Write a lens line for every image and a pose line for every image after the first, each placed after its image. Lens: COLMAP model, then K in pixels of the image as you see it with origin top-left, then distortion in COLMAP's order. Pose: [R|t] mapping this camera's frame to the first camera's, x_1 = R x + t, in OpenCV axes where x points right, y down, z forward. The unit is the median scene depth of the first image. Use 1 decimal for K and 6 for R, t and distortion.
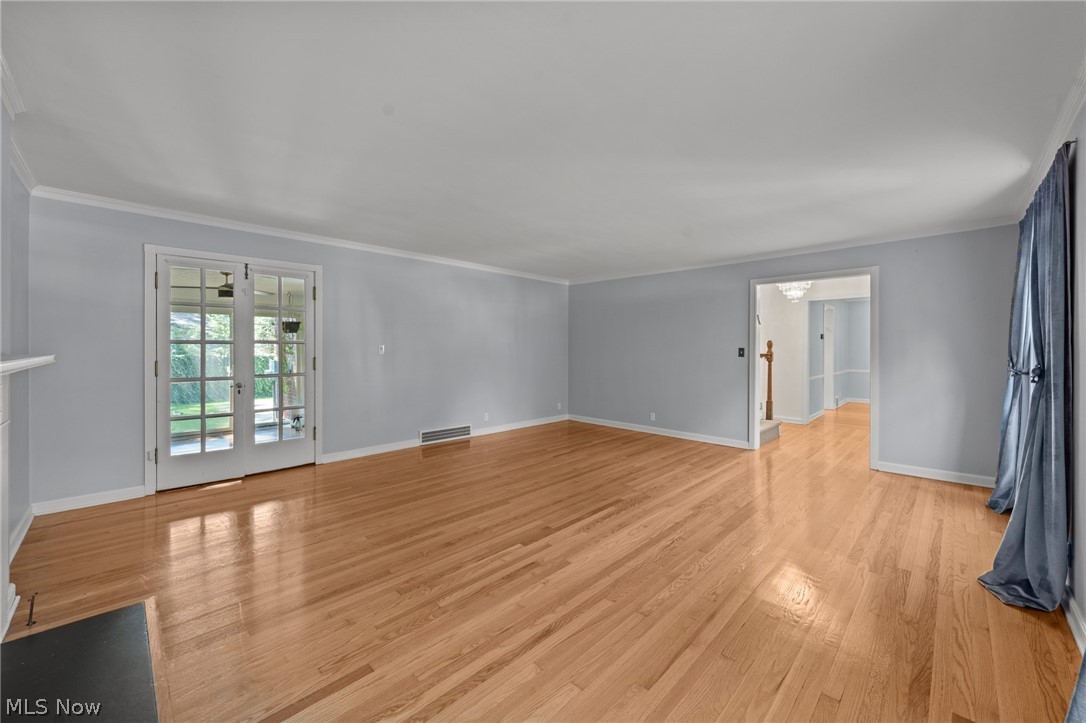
lens RADIAL K [[429.6, 0, 544.1], [0, 429.6, 350.5], [0, 0, 1]] dist [0.002731, 0.000306]
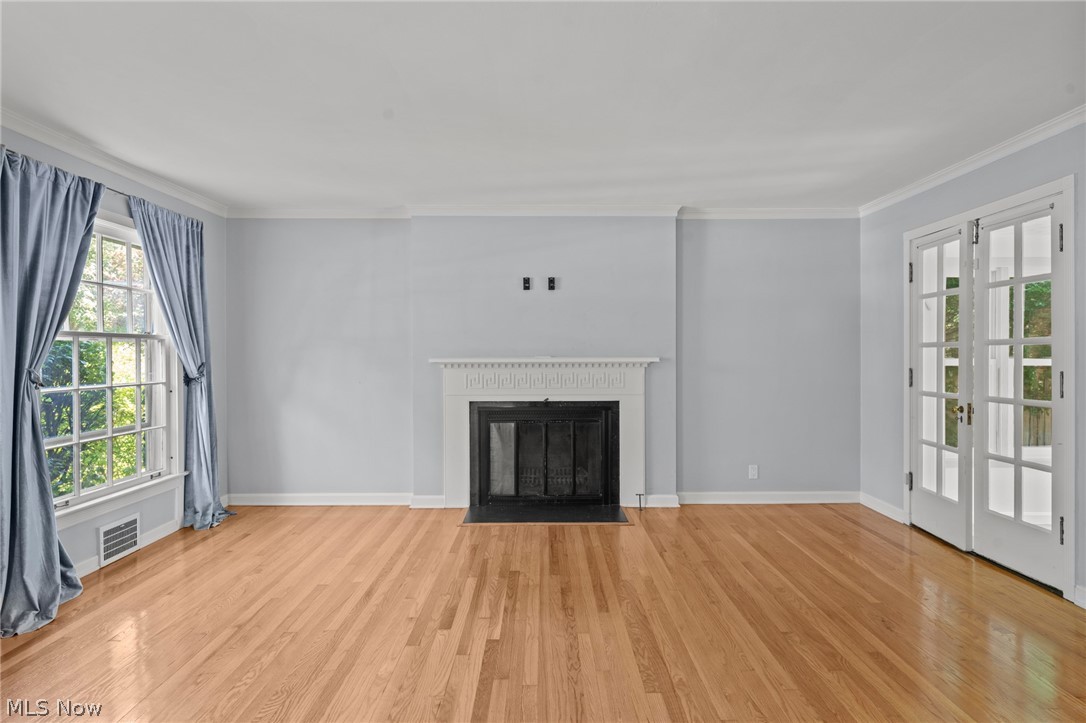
lens RADIAL K [[593.9, 0, 544.2], [0, 593.9, 356.9], [0, 0, 1]] dist [0.003530, 0.000178]
pose [[-0.715605, 0.004133, -0.698493, 0.524017], [-0.003776, 0.999945, 0.009786, -0.007460], [0.698495, 0.009640, -0.715550, 1.645801]]
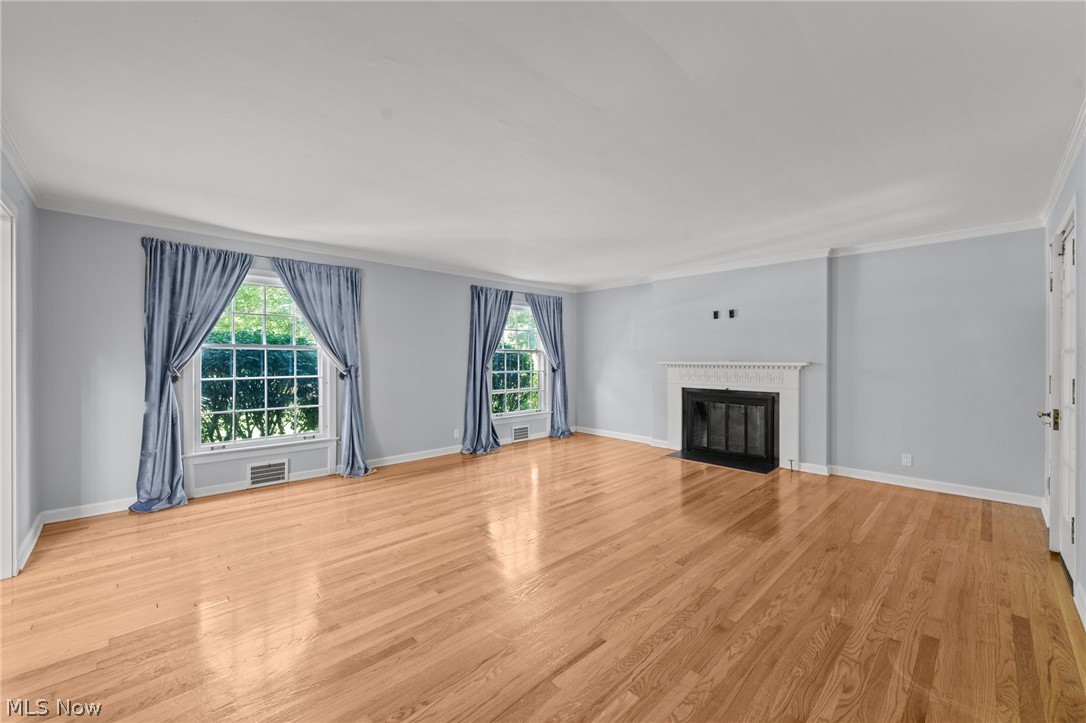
lens RADIAL K [[429.6, 0, 538.5], [0, 429.6, 359.7], [0, 0, 1]] dist [0.002731, 0.000306]
pose [[-0.999254, -0.003713, 0.038448, 0.110952], [-0.003294, 0.999935, 0.010936, -0.015809], [-0.038486, 0.010801, -0.999201, 2.348220]]
